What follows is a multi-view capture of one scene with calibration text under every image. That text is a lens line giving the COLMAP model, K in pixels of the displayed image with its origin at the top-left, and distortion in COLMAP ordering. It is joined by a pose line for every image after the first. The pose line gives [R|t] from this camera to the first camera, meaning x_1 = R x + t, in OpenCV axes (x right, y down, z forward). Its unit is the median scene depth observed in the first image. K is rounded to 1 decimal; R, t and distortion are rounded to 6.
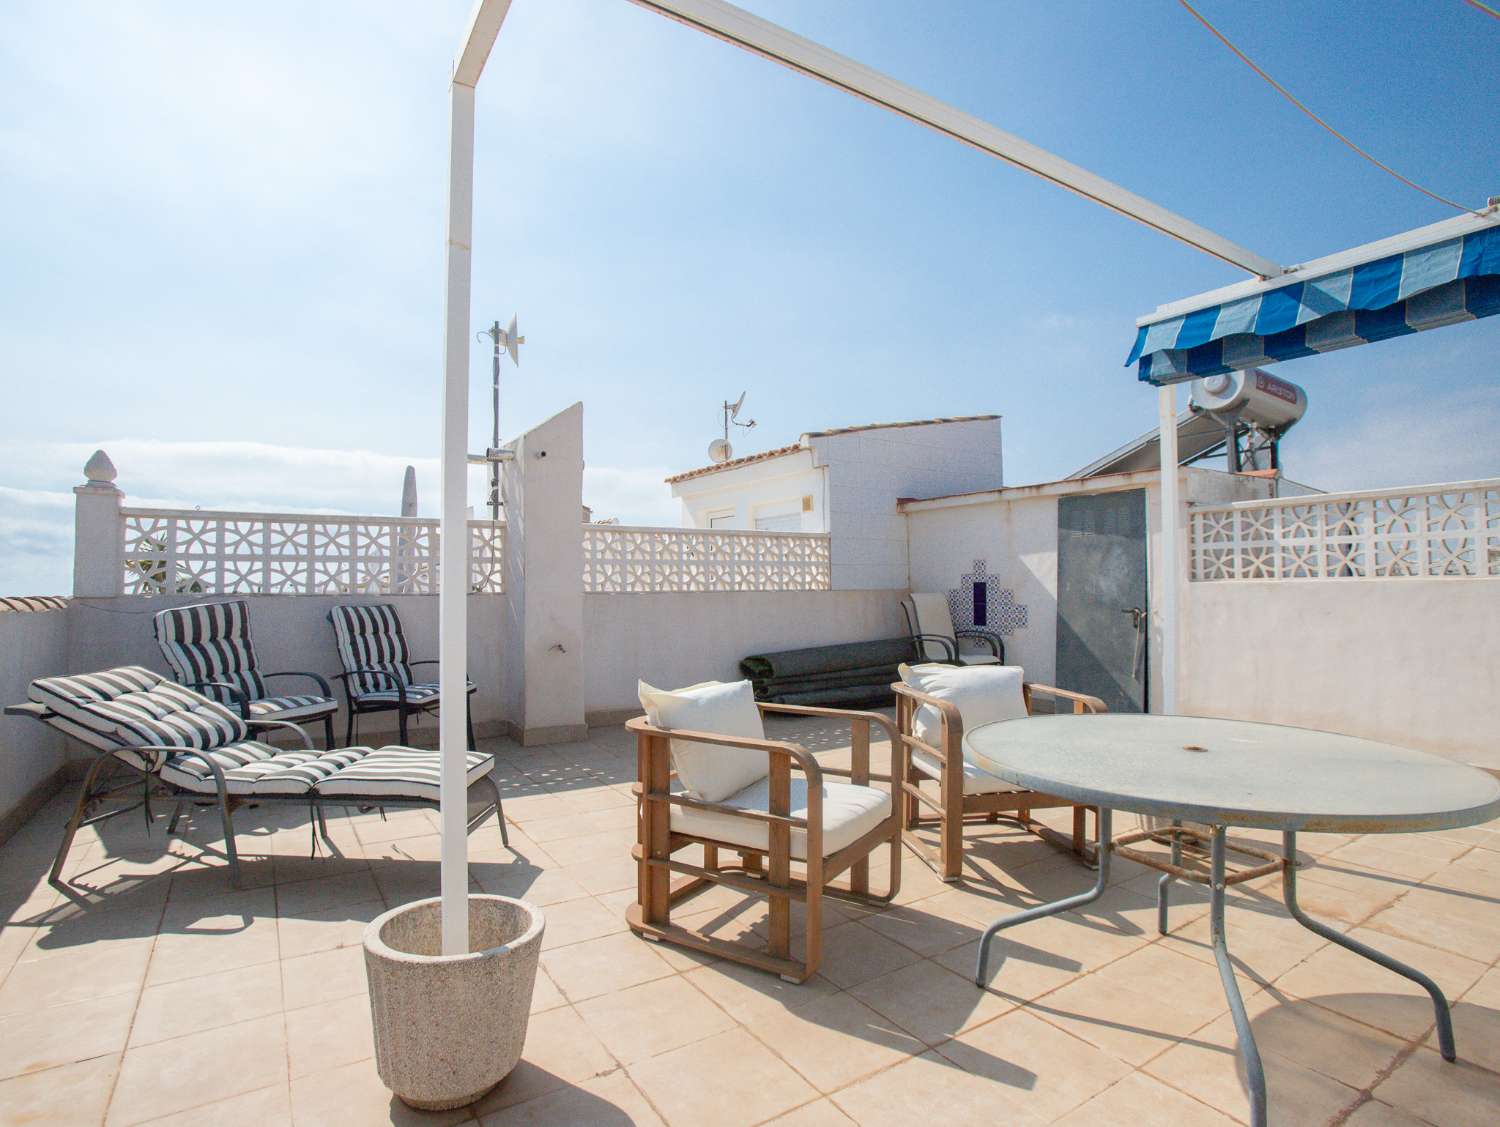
lens RADIAL K [[769.8, 0, 736.6], [0, 769.8, 564.5], [0, 0, 1]] dist [-0.029852, 0.006389]
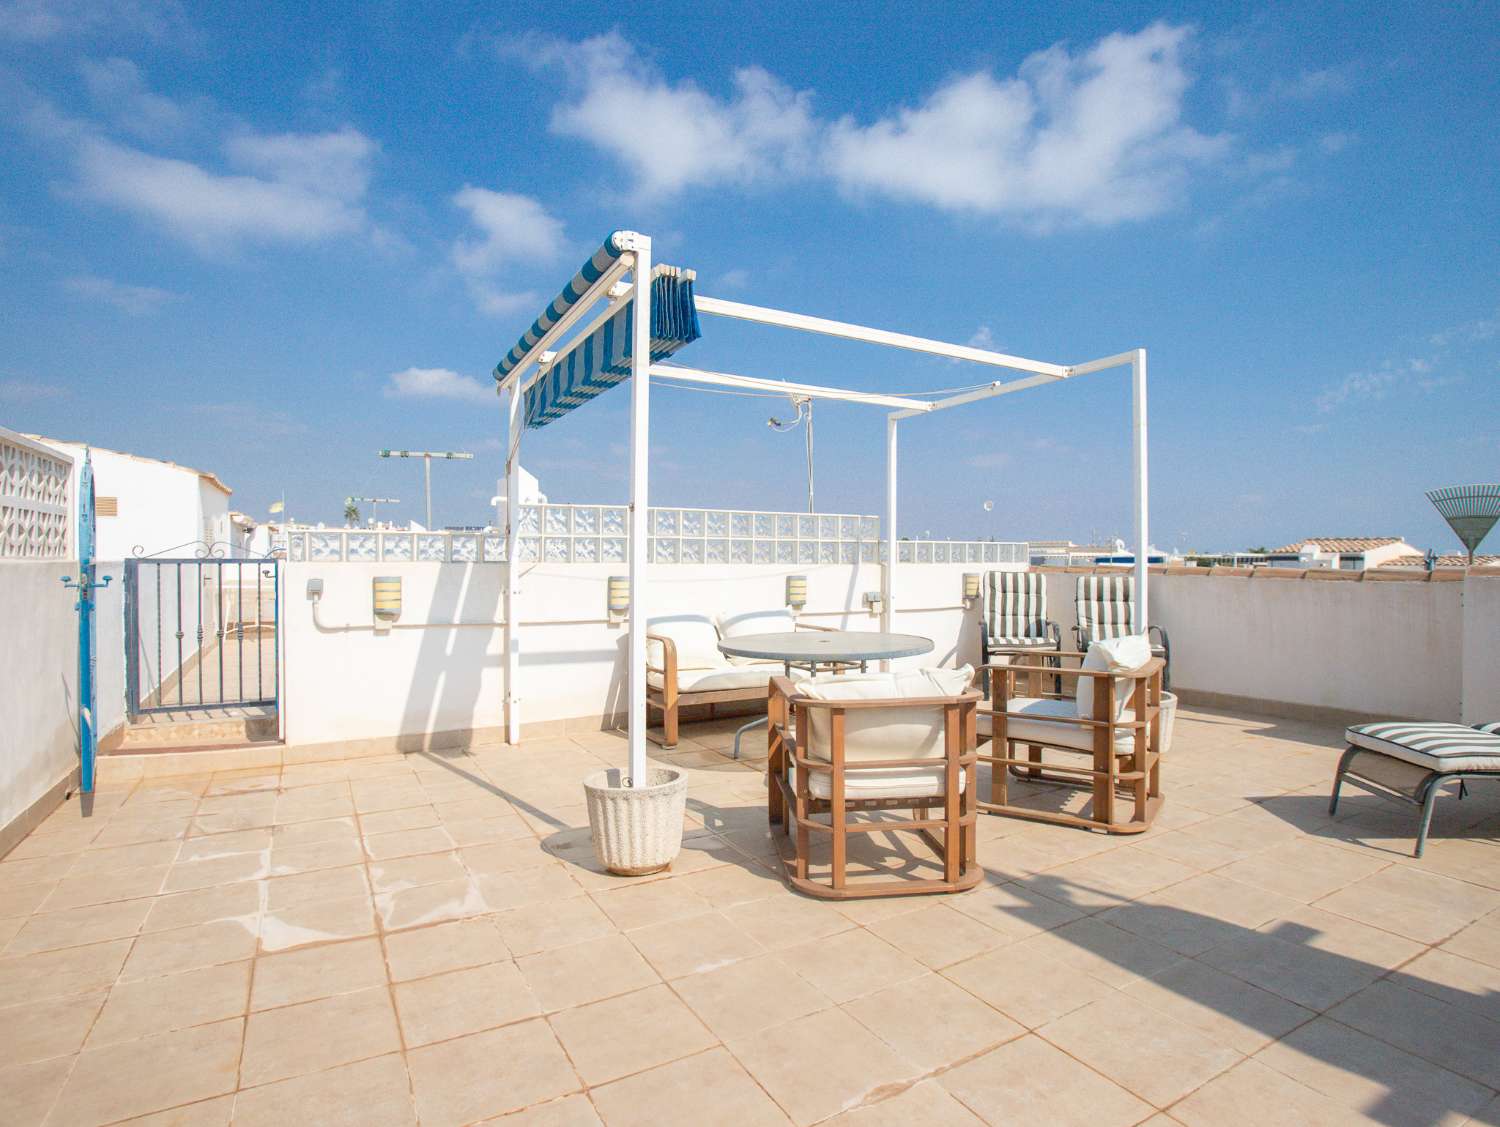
lens RADIAL K [[769.8, 0, 751.0], [0, 769.8, 569.7], [0, 0, 1]] dist [-0.029852, 0.006389]
pose [[-0.998263, 0.003556, 0.058815, 0.222020], [0.002231, 0.999743, -0.022576, 0.029502], [-0.058880, -0.022406, -0.998014, 1.034394]]
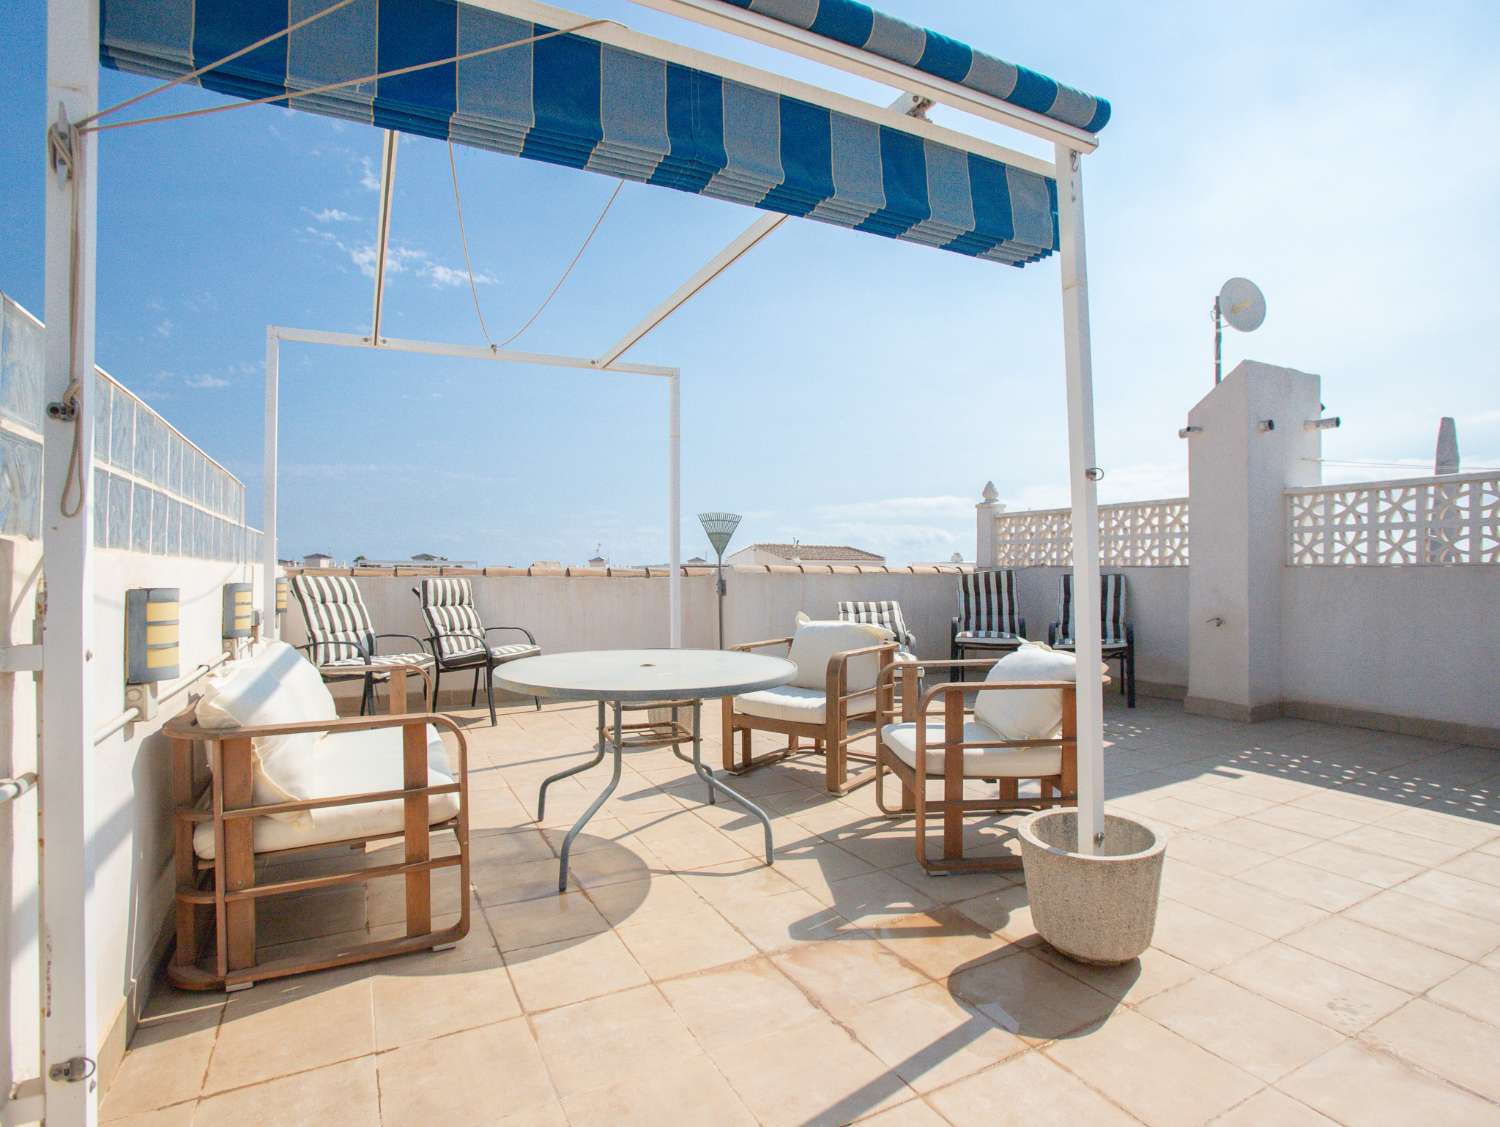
lens RADIAL K [[769.8, 0, 750.7], [0, 769.8, 550.8], [0, 0, 1]] dist [-0.029852, 0.006389]
pose [[-0.090600, -0.010046, -0.995837, 0.702843], [0.037728, 0.999197, -0.013513, 0.007688], [0.995173, -0.038795, -0.090148, 0.442779]]
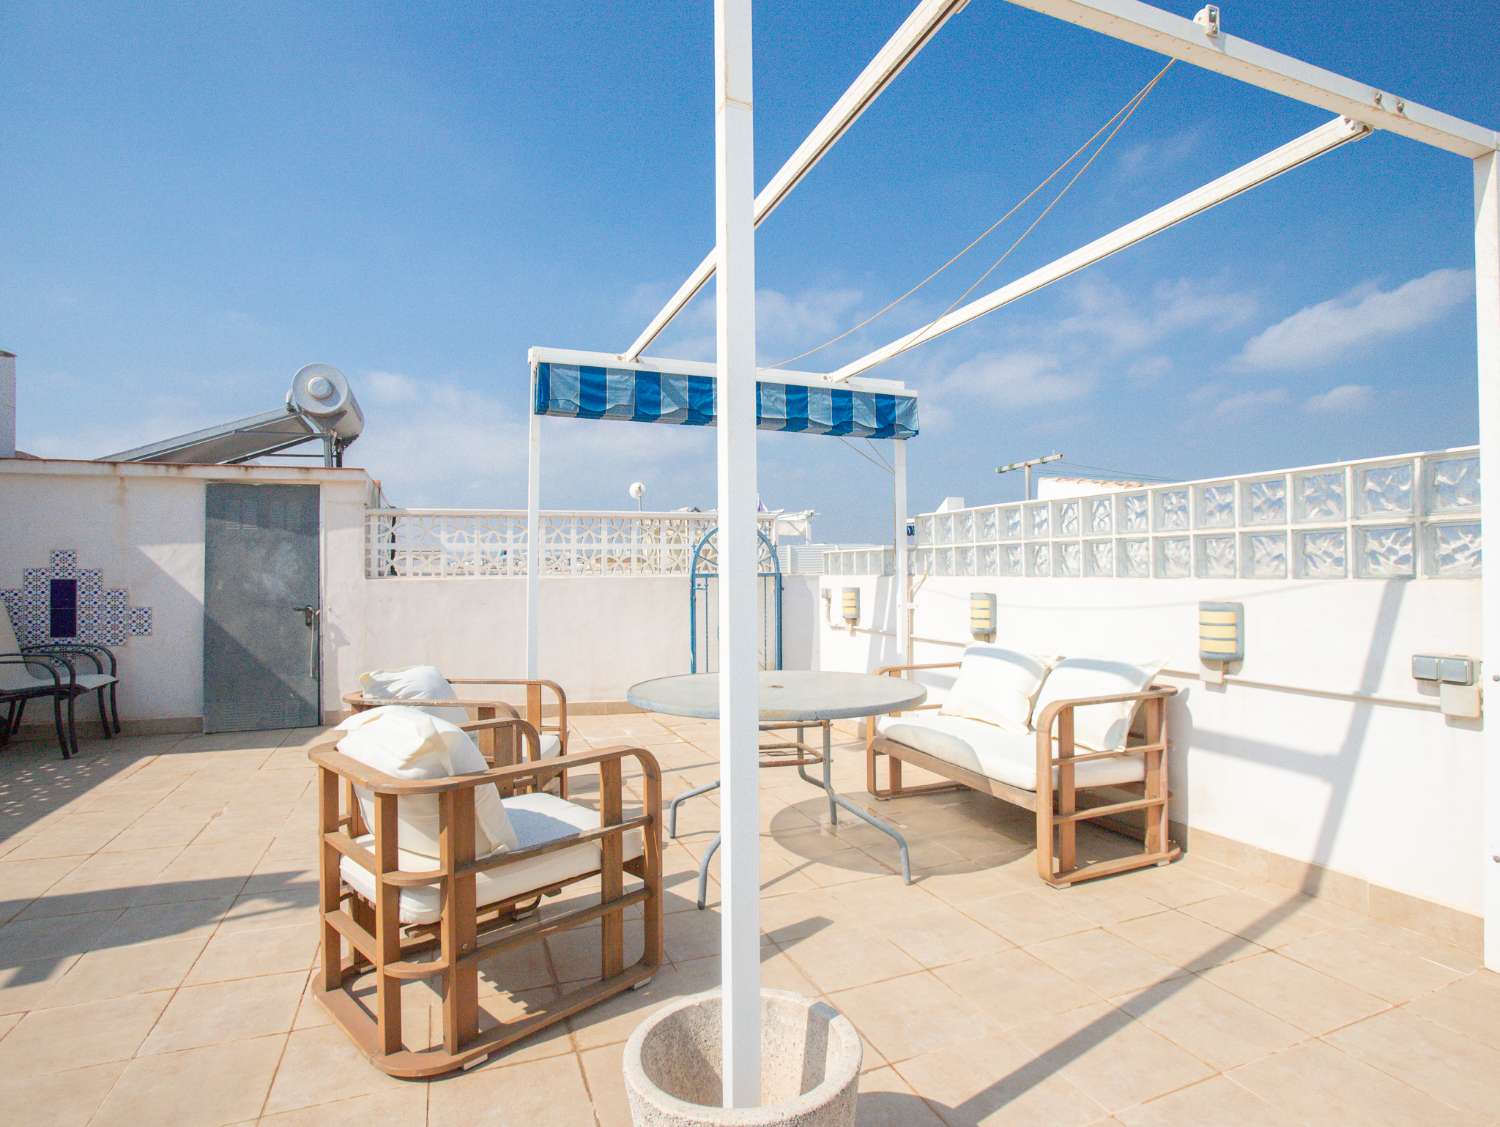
lens RADIAL K [[769.8, 0, 734.5], [0, 769.8, 566.8], [0, 0, 1]] dist [-0.029852, 0.006389]
pose [[0.219035, 0.014607, 0.975608, -0.306610], [-0.020447, 0.999737, -0.010378, 0.005684], [-0.975503, -0.017675, 0.219276, 0.239610]]
